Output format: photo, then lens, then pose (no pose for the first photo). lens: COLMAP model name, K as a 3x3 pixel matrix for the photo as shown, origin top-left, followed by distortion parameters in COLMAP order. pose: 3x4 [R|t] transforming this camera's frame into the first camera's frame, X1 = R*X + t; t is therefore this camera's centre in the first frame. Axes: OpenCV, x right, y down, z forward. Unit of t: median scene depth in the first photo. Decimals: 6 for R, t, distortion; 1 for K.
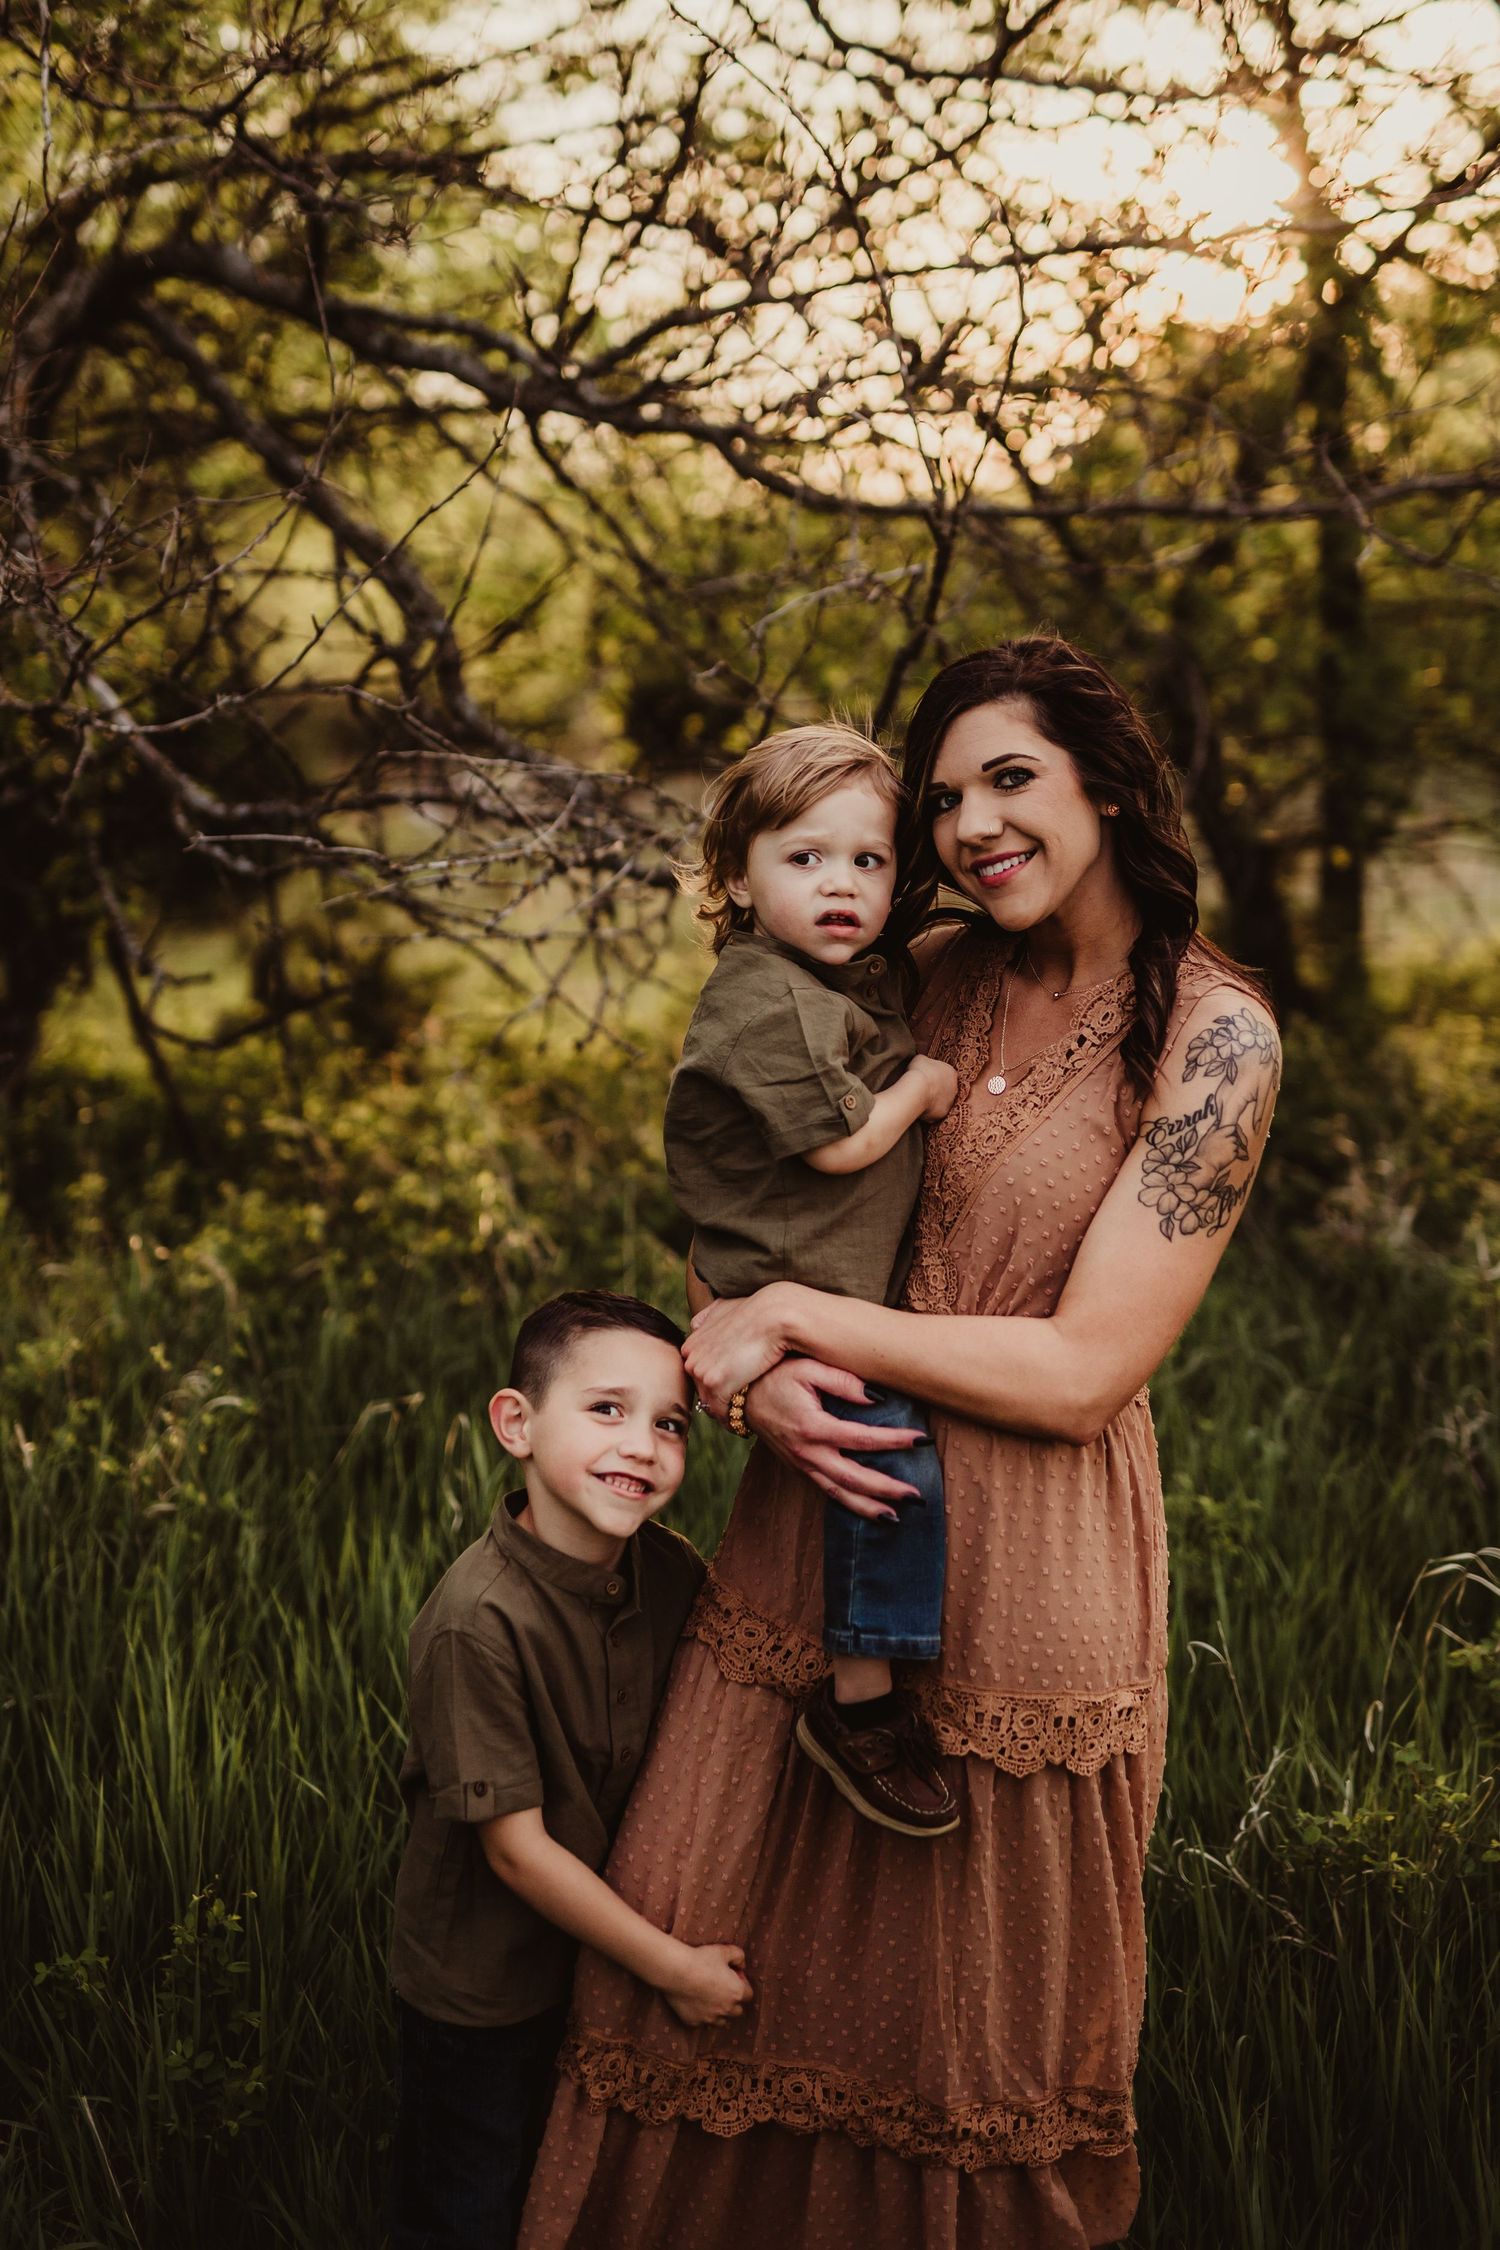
lens RADIAL K [[3800.7, 0, 745.9], [0, 3800.7, 960.5], [0, 0, 1]] dist [0.000544, 0.076418]
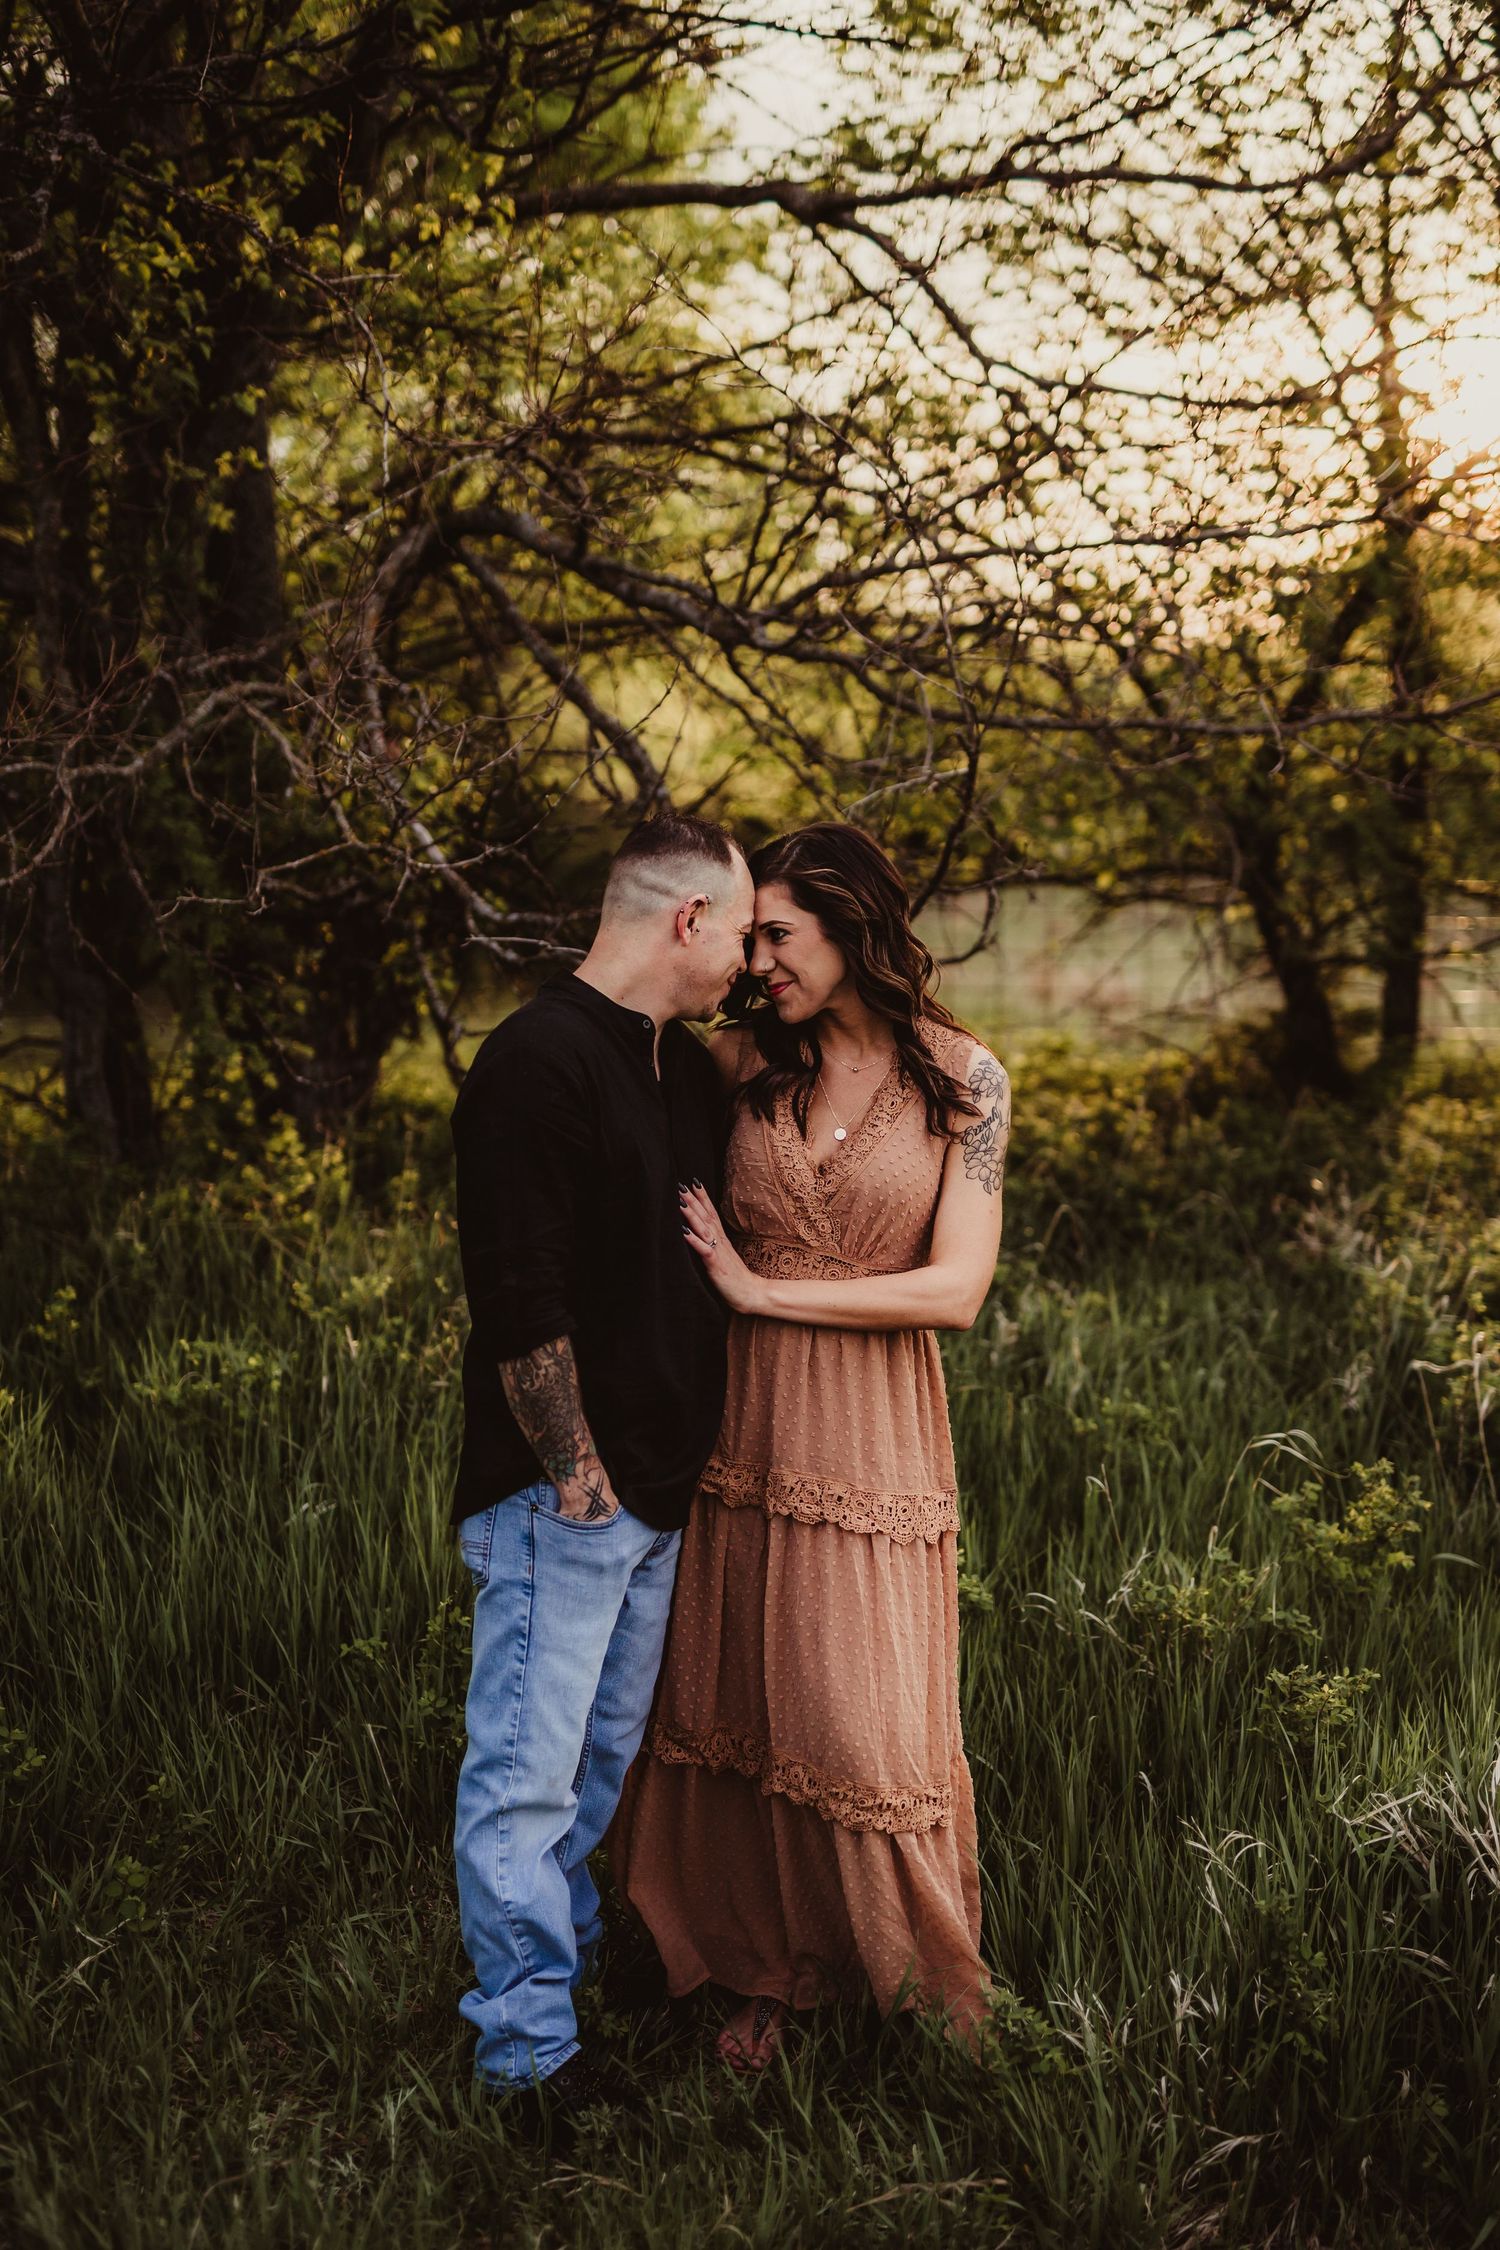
lens RADIAL K [[3301.8, 0, 750.0], [0, 3301.8, 1125.0], [0, 0, 1]] dist [0.004688, 0.043203]
pose [[0.996324, 0.035363, -0.078023, 0.060087], [-0.033355, 0.999082, 0.026898, 0.003015], [0.078902, -0.024197, 0.996589, -0.258949]]
